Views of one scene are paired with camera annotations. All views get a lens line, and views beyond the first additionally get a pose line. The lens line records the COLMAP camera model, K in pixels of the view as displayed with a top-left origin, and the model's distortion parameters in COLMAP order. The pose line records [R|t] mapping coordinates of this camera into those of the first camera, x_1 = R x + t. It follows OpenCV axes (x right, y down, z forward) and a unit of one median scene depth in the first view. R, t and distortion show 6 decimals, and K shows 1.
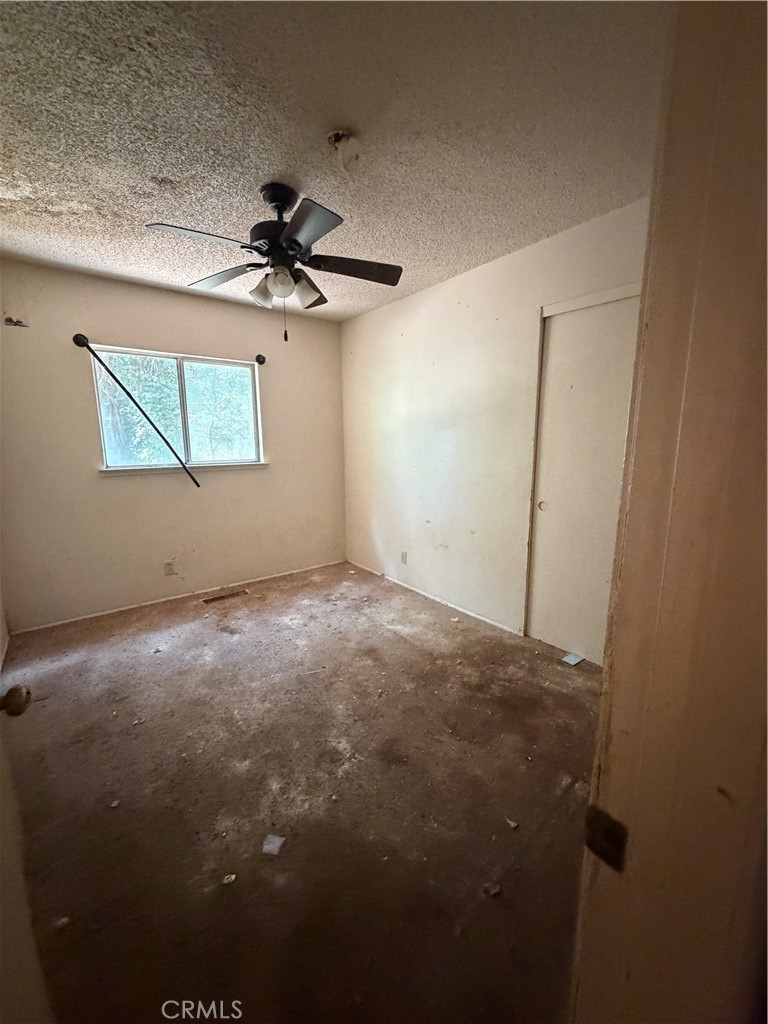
lens RADIAL K [[407.4, 0, 384.7], [0, 407.4, 508.2], [0, 0, 1]] dist [-0.001405, 0.000100]
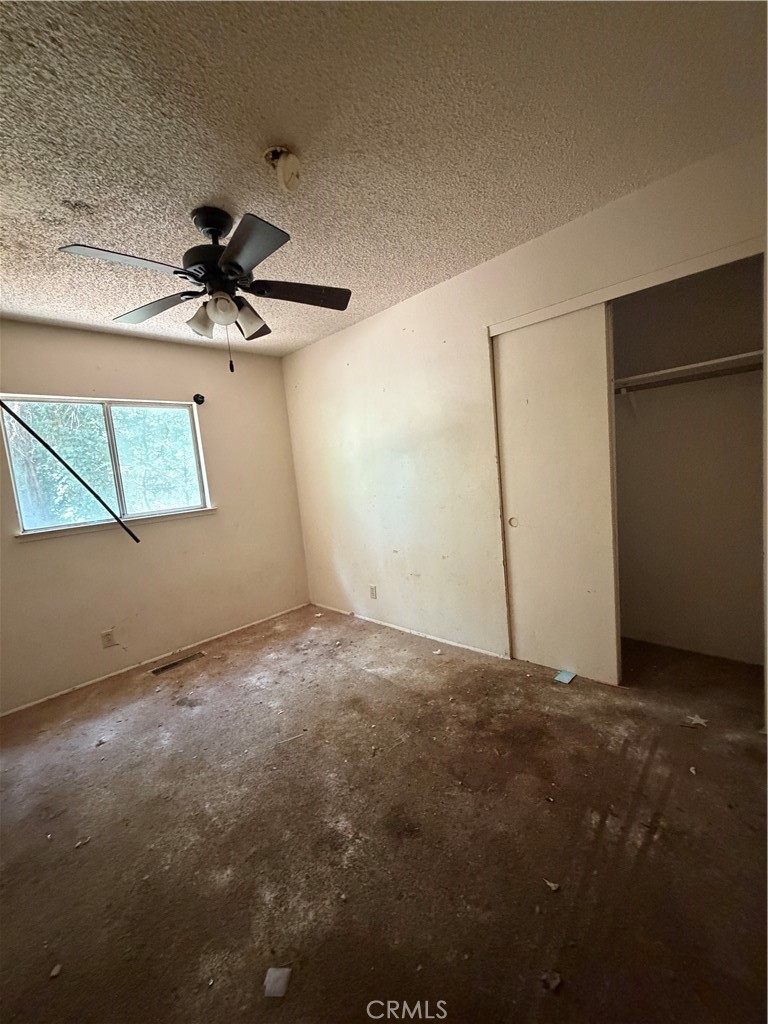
lens RADIAL K [[407.4, 0, 384.7], [0, 407.4, 508.2], [0, 0, 1]] dist [-0.001405, 0.000100]
pose [[0.986576, -0.101053, 0.128279, -0.042572], [0.110868, 0.991237, -0.071813, -0.002848], [-0.119898, 0.085071, 0.989135, 0.065233]]
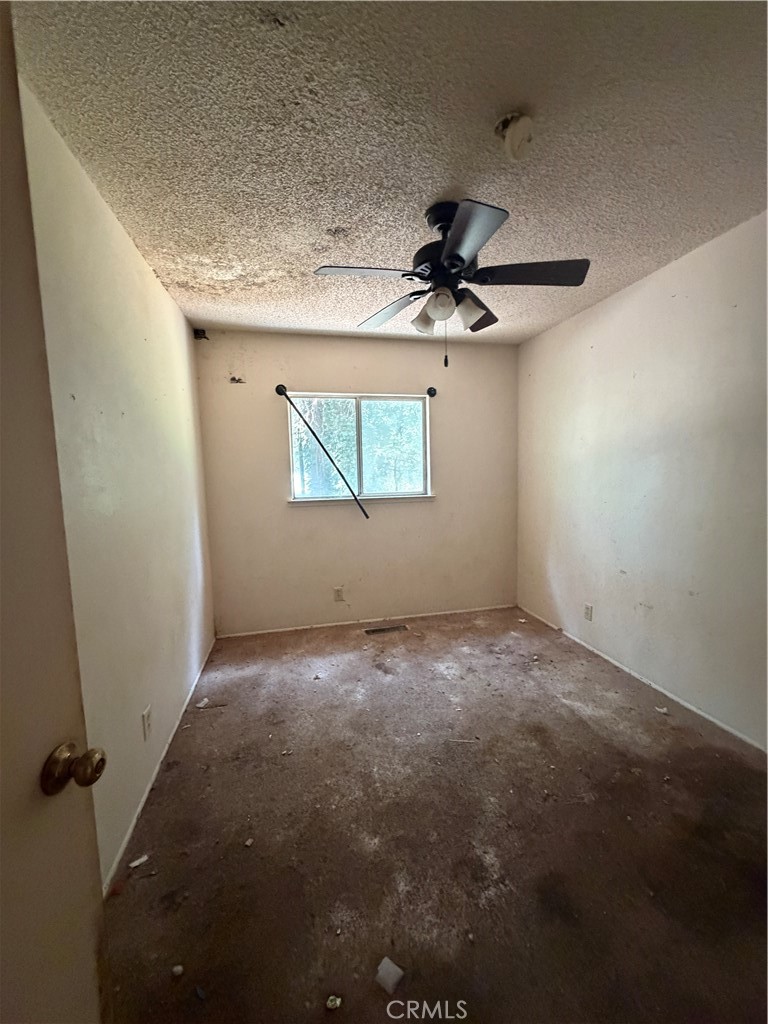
lens RADIAL K [[407.4, 0, 384.7], [0, 407.4, 508.2], [0, 0, 1]] dist [-0.001405, 0.000100]
pose [[0.908478, 0.024168, -0.417233, 0.017739], [-0.054438, 0.996664, -0.060800, -0.024227], [0.414372, 0.077949, 0.906763, 0.110411]]
